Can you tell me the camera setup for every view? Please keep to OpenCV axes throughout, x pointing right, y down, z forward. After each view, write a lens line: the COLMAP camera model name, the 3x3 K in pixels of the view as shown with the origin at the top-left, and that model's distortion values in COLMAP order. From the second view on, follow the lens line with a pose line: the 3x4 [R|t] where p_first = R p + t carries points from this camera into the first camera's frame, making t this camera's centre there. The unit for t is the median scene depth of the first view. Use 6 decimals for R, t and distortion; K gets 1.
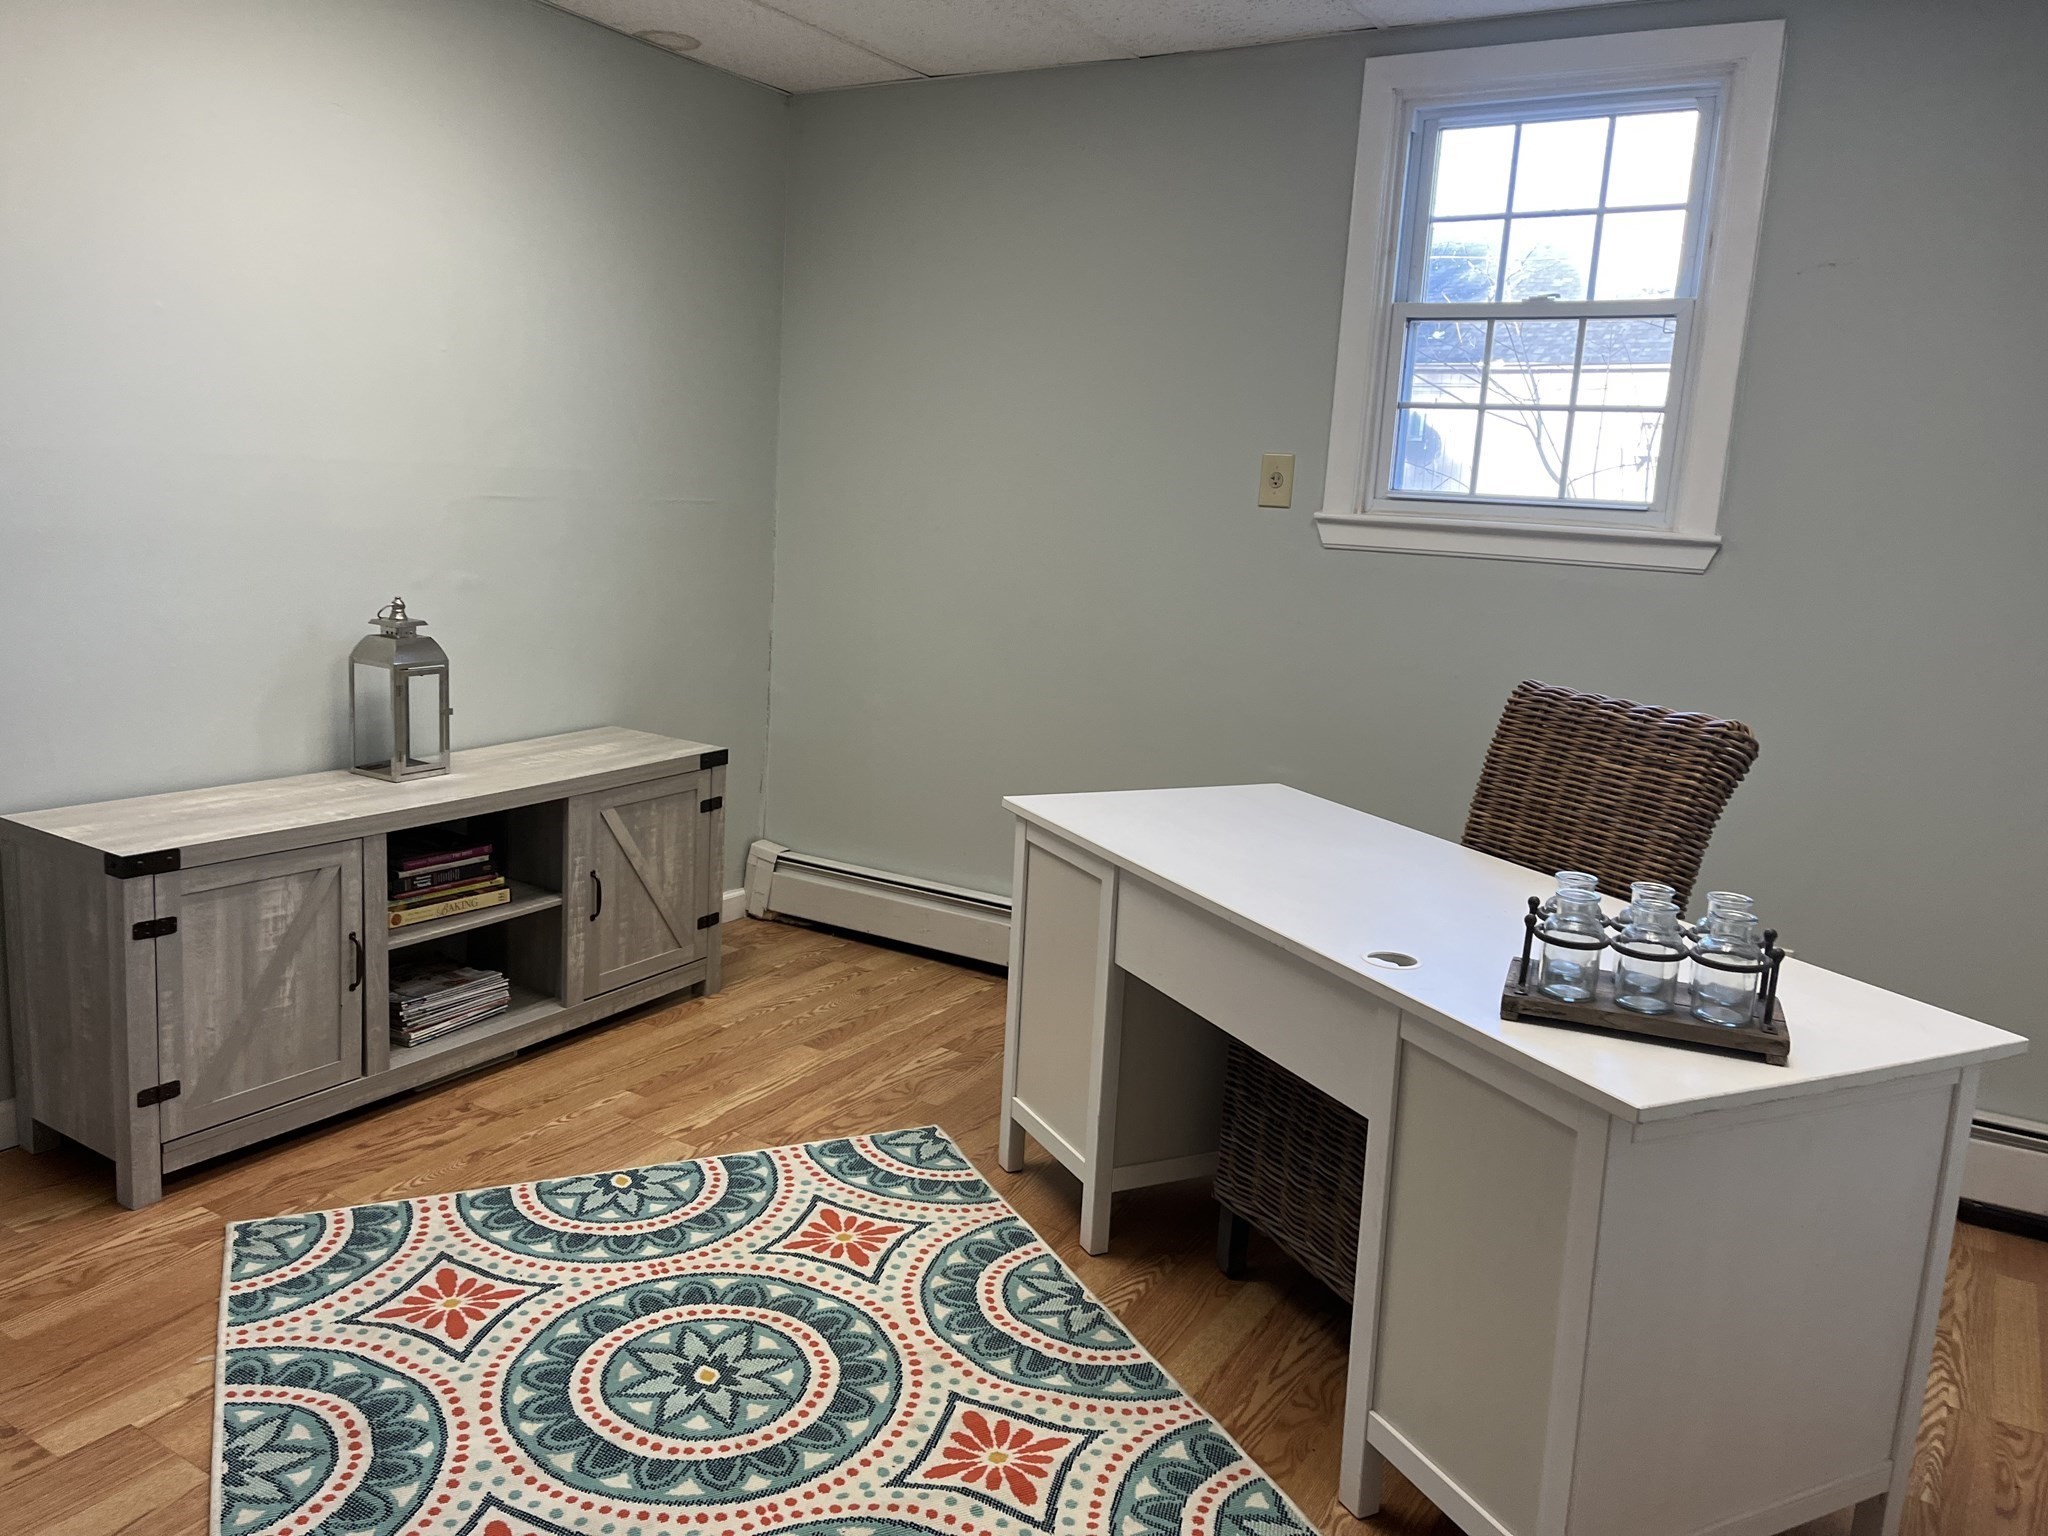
lens RADIAL K [[1553.5, 0, 1024.0], [0, 1553.5, 768.0], [0, 0, 1]] dist [0.054444, -0.058094]
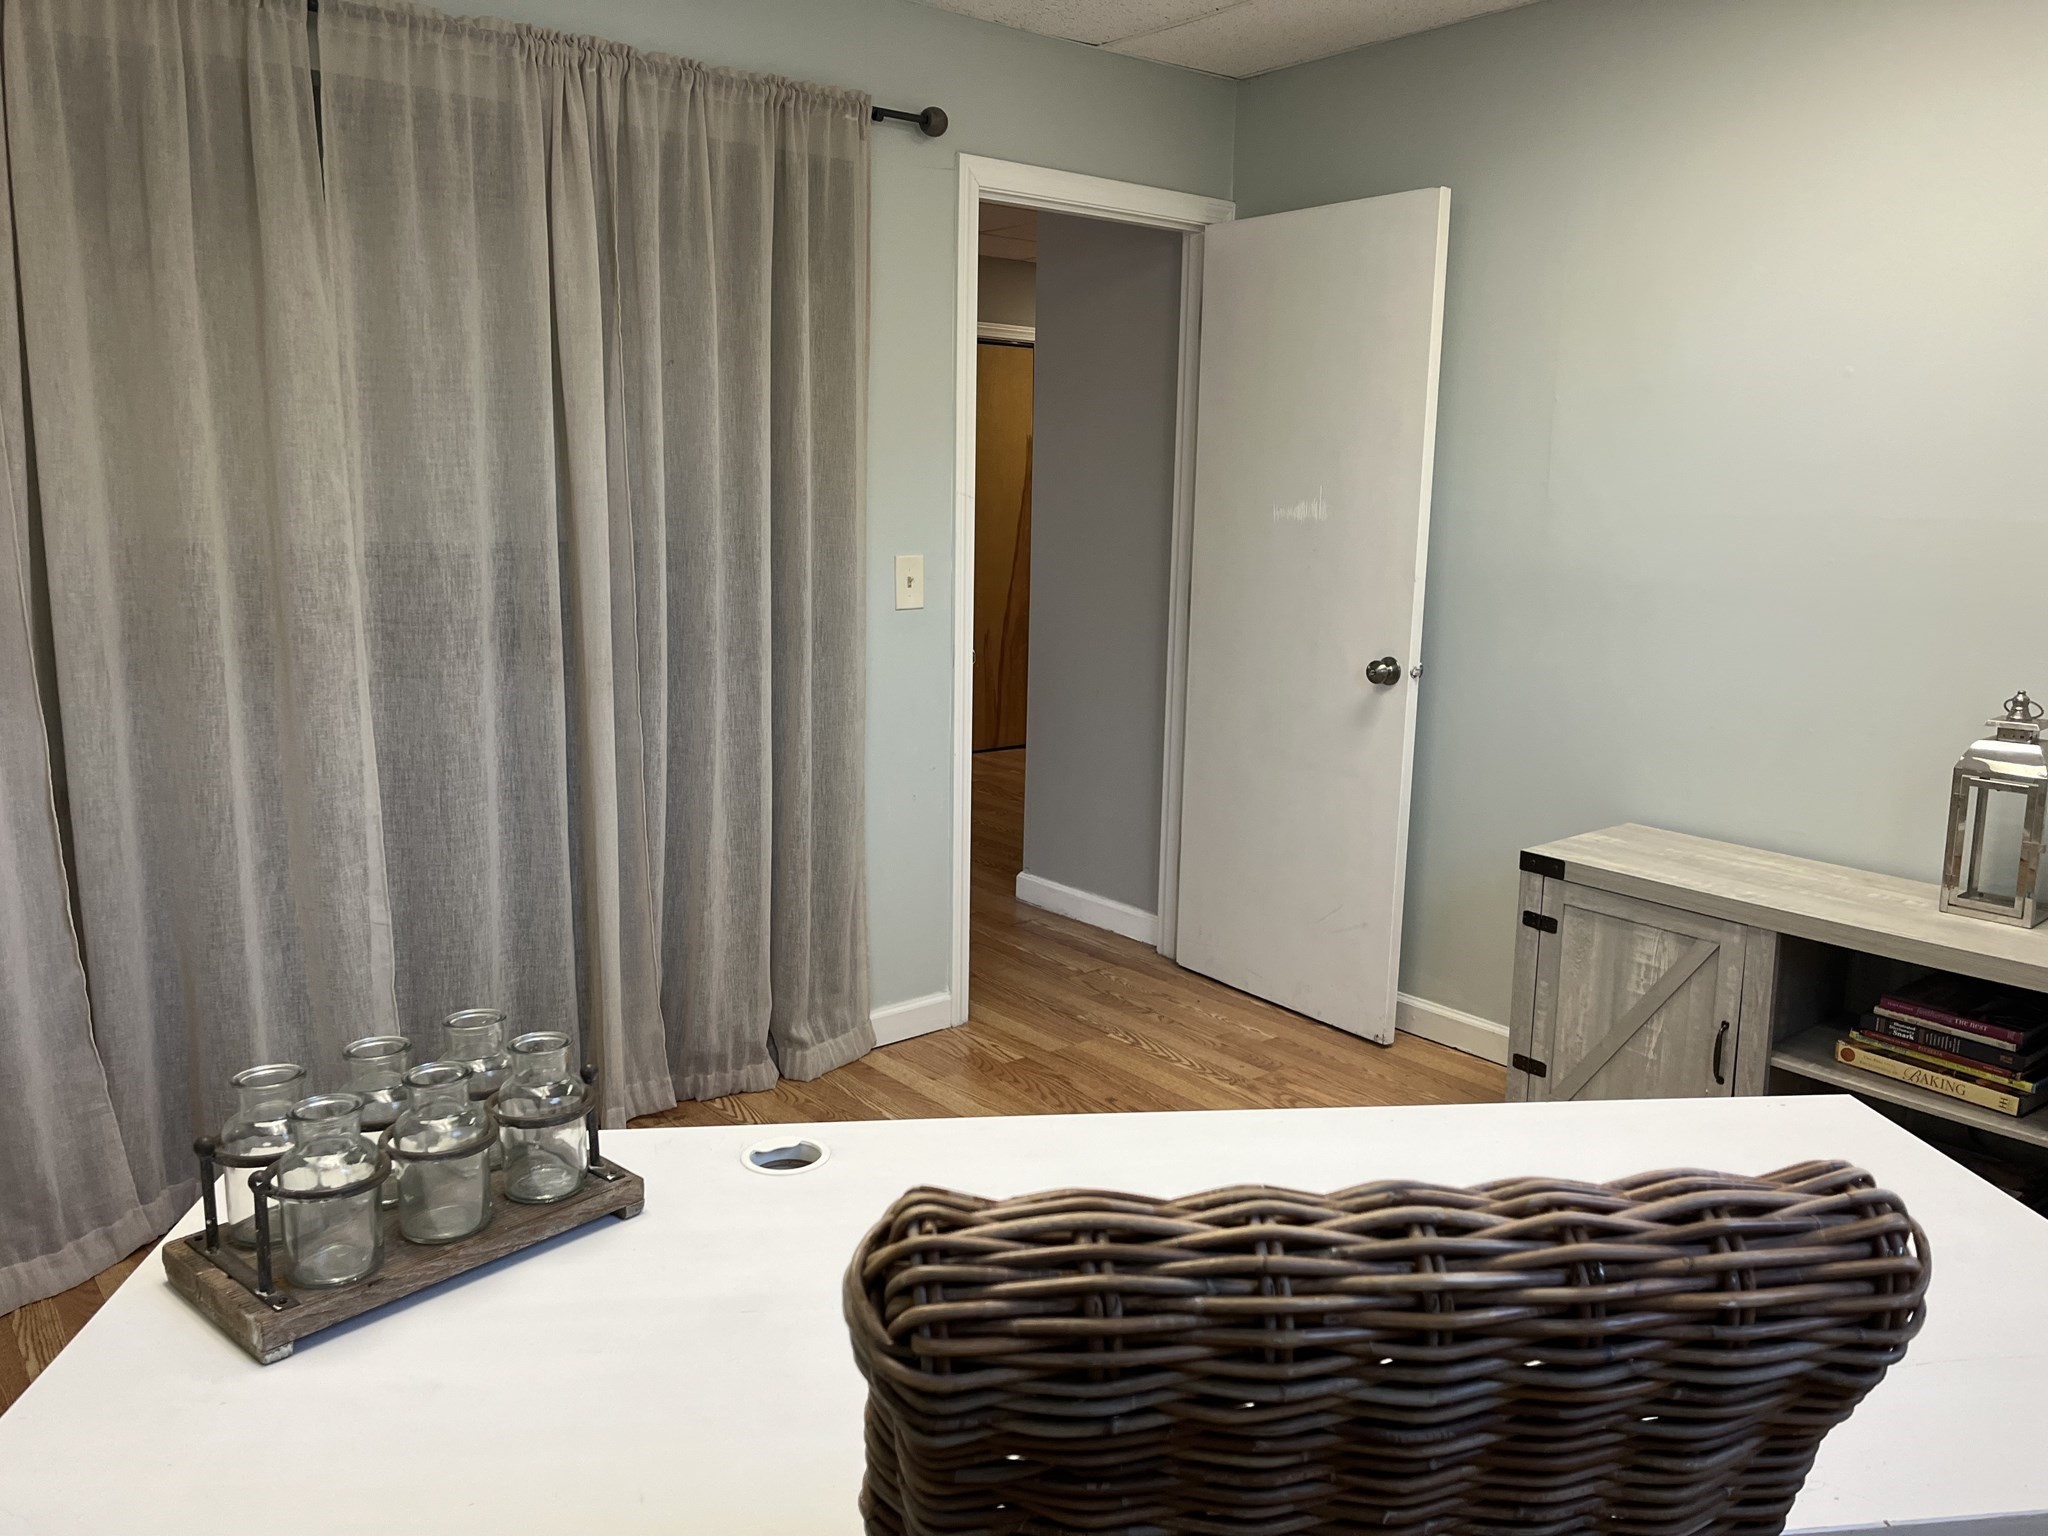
lens RADIAL K [[1553.5, 0, 1024.0], [0, 1553.5, 768.0], [0, 0, 1]] dist [0.054444, -0.058094]
pose [[-0.347901, 0.106177, -0.931500, 0.590870], [-0.206689, 0.960434, 0.186670, -0.132457], [0.914464, 0.257474, -0.312190, 0.908108]]
